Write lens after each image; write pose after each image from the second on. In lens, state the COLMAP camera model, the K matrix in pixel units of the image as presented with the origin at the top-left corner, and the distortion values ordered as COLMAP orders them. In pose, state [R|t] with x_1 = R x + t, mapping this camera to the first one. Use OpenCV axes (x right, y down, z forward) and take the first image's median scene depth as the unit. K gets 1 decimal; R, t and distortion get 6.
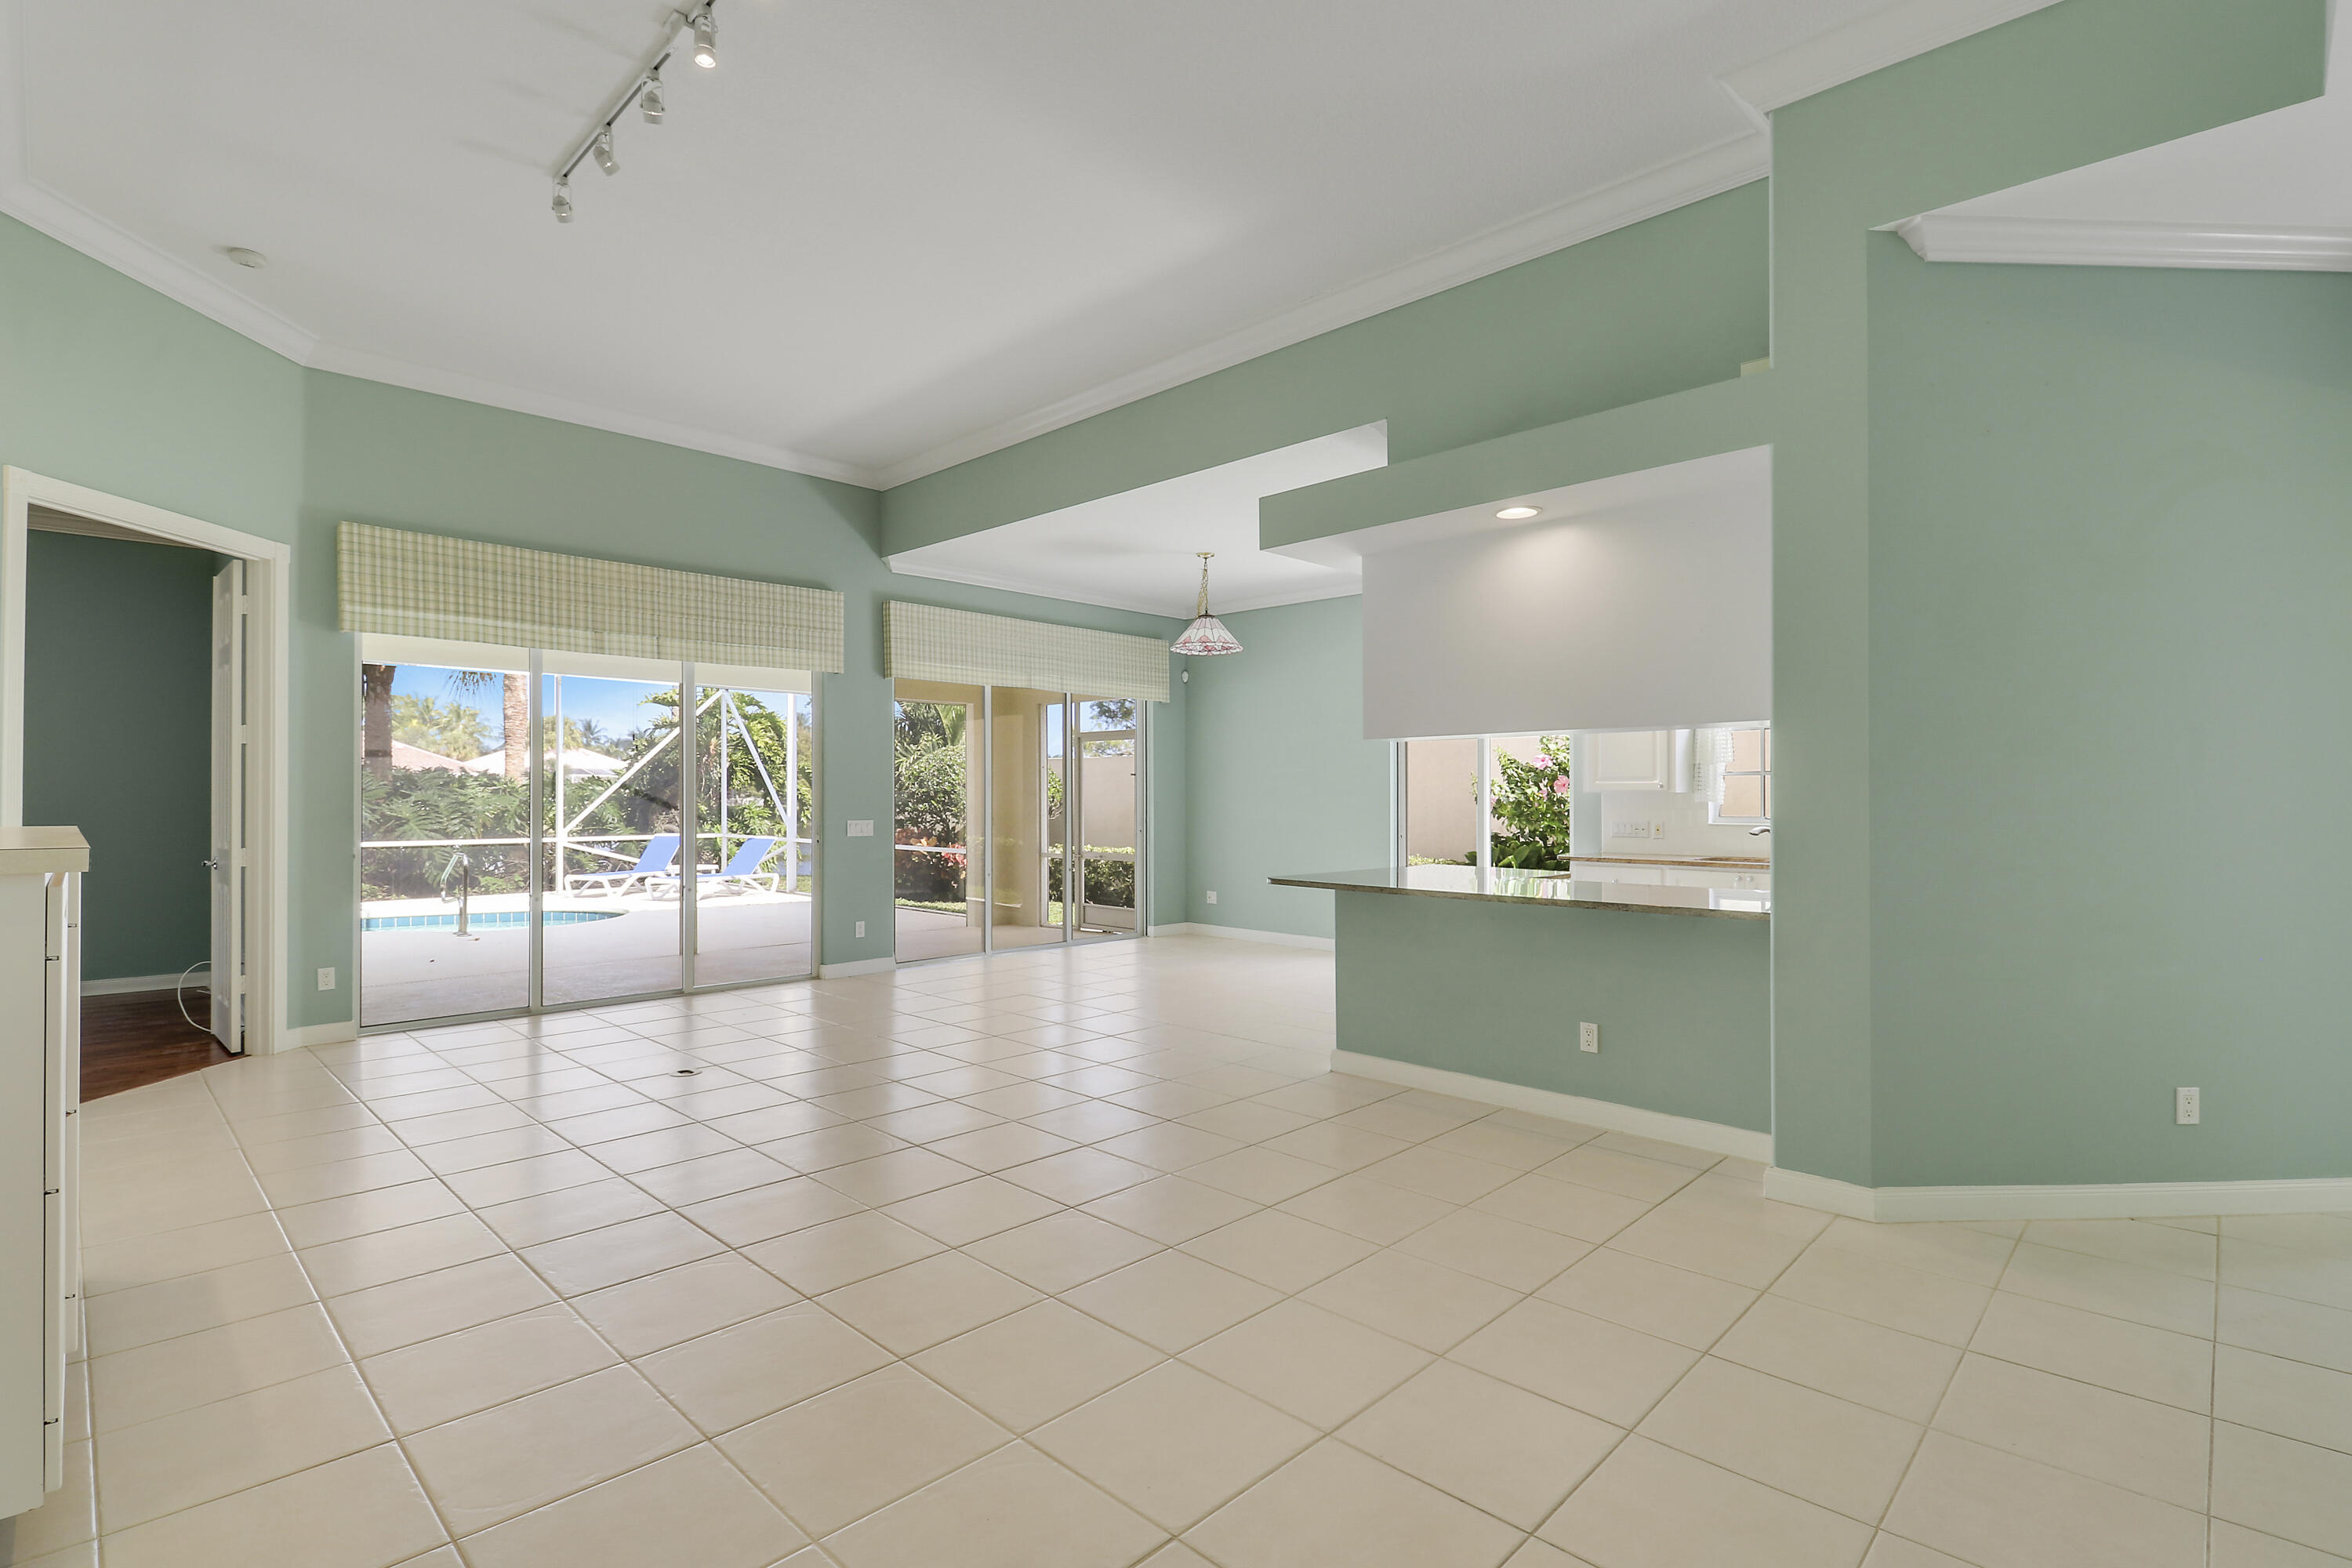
lens RADIAL K [[1100.2, 0, 1163.8], [0, 1100.2, 787.3], [0, 0, 1]] dist [-0.000974, -0.004355]
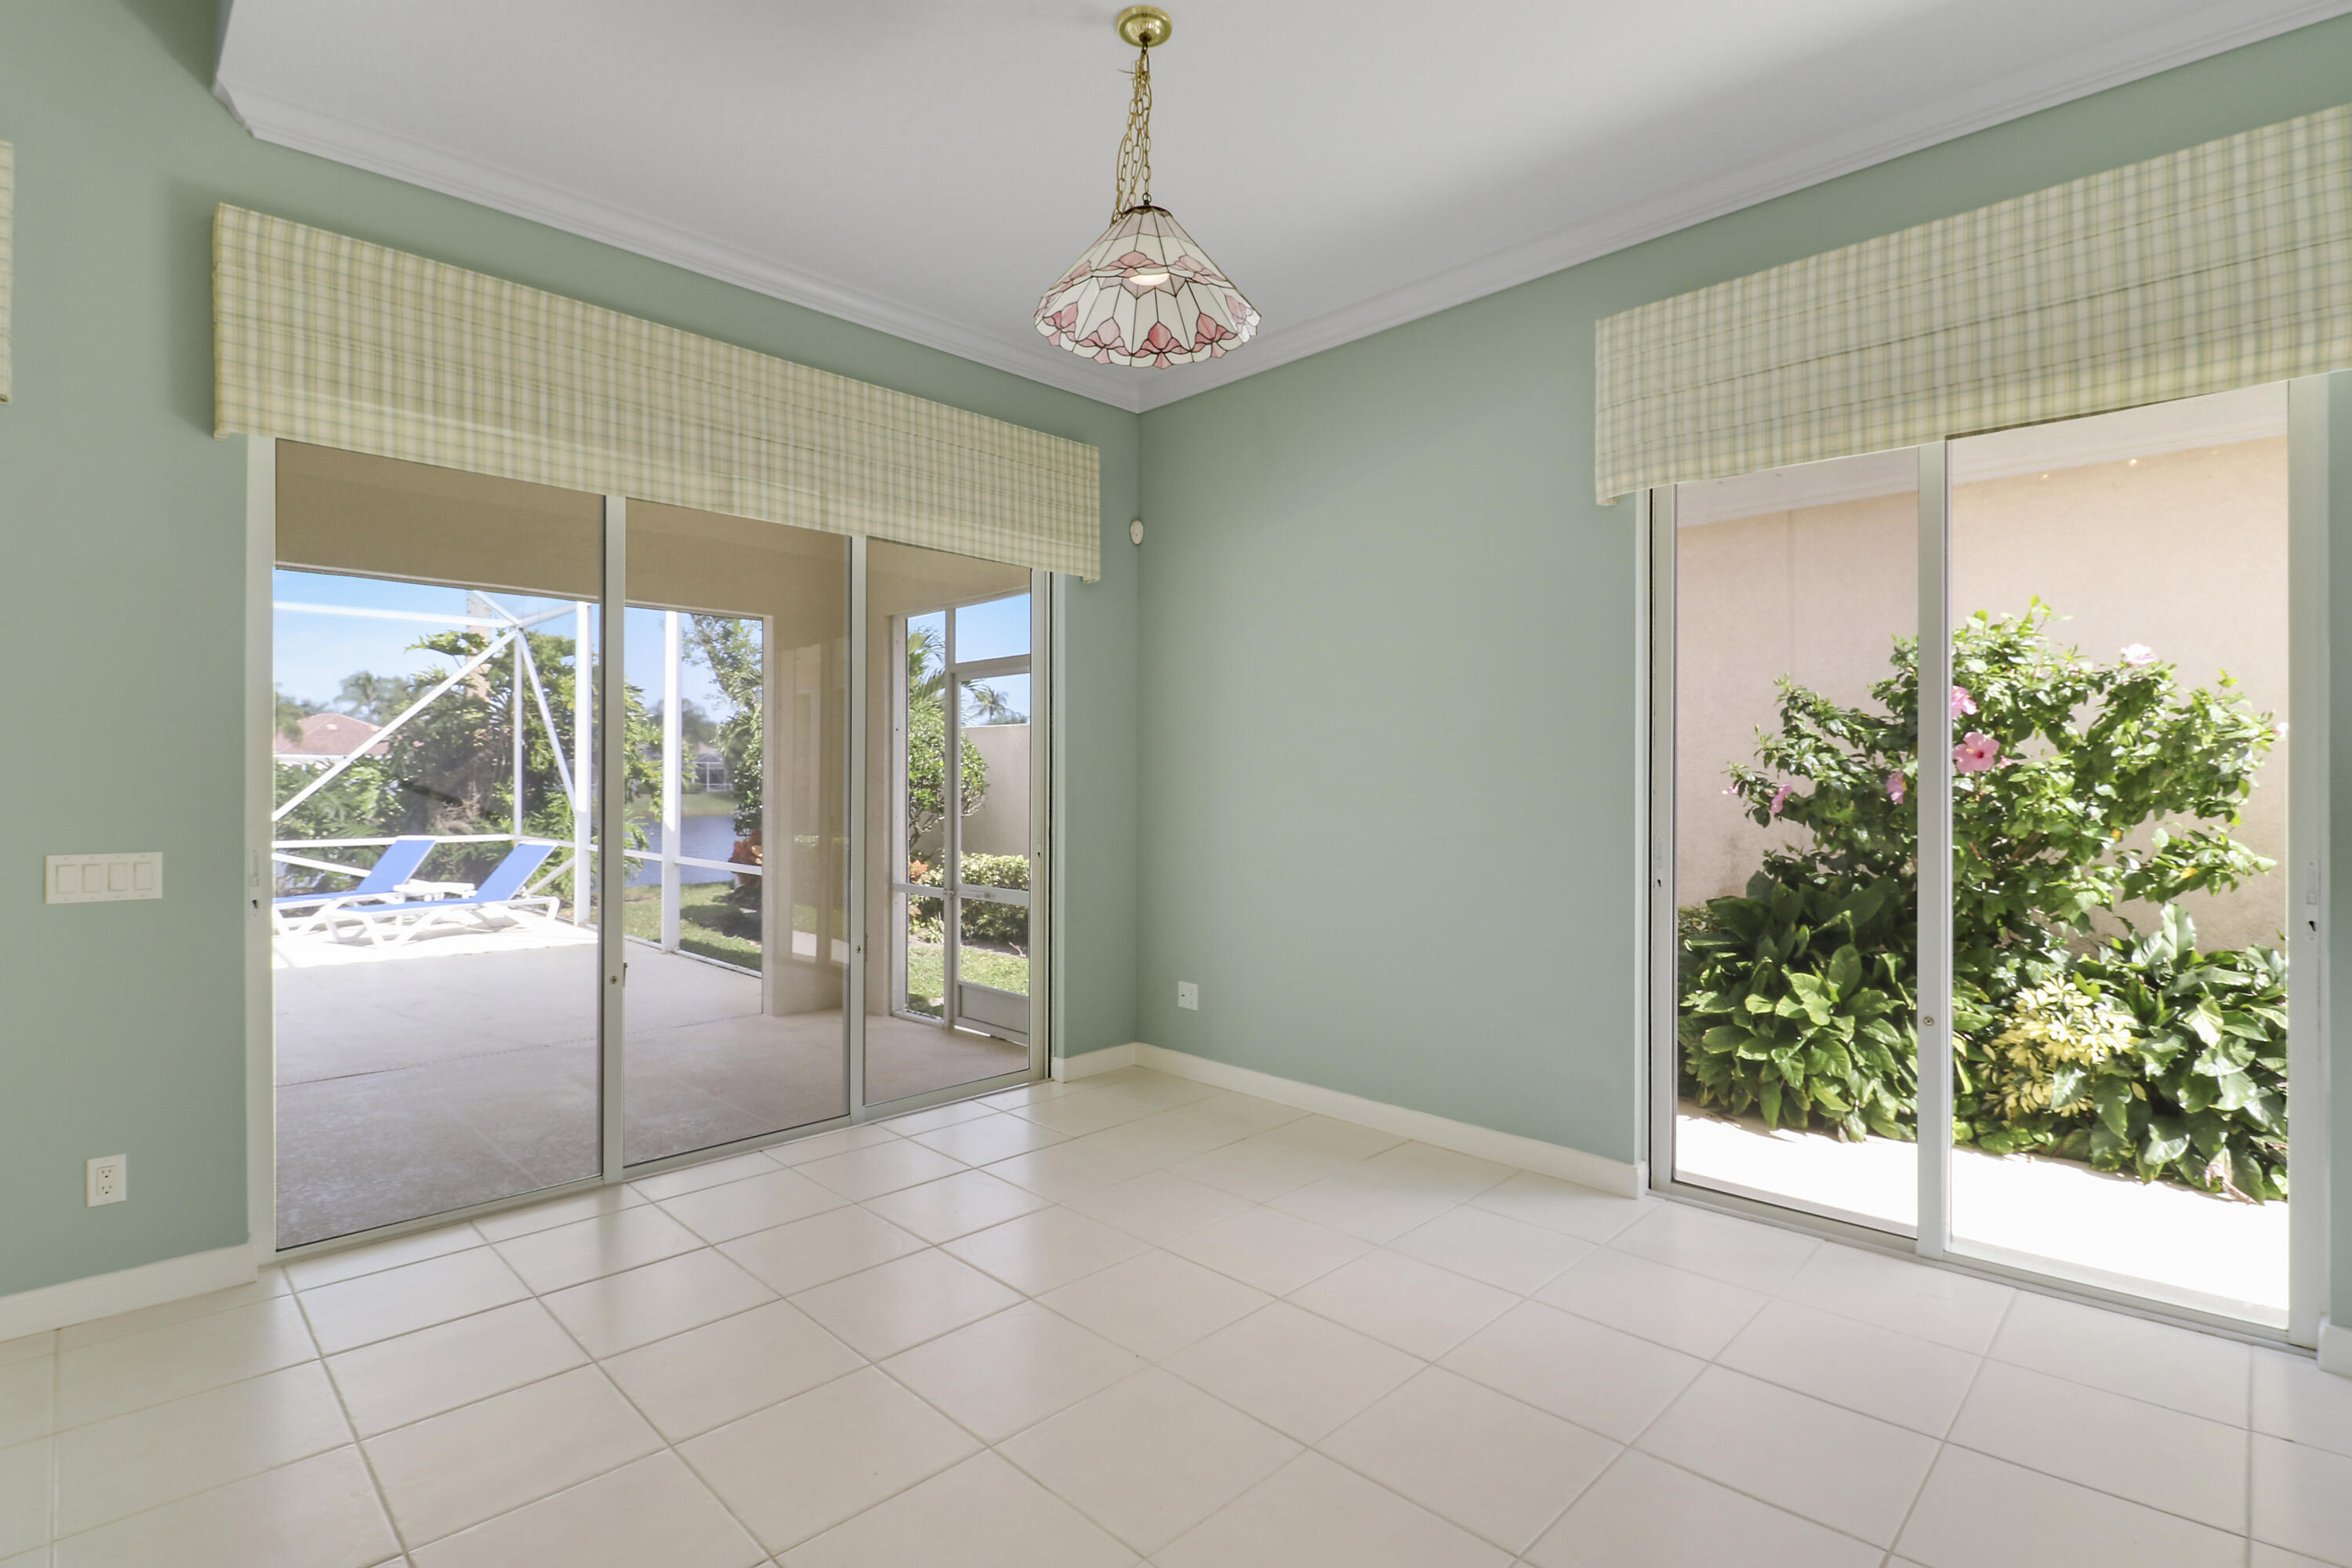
lens RADIAL K [[1100.2, 0, 1185.3], [0, 1100.2, 786.5], [0, 0, 1]] dist [-0.000974, -0.004355]
pose [[0.999991, -0.001944, 0.003789, 0.040440], [0.001890, 0.999896, 0.014301, 0.004825], [-0.003817, -0.014293, 0.999891, 0.535903]]
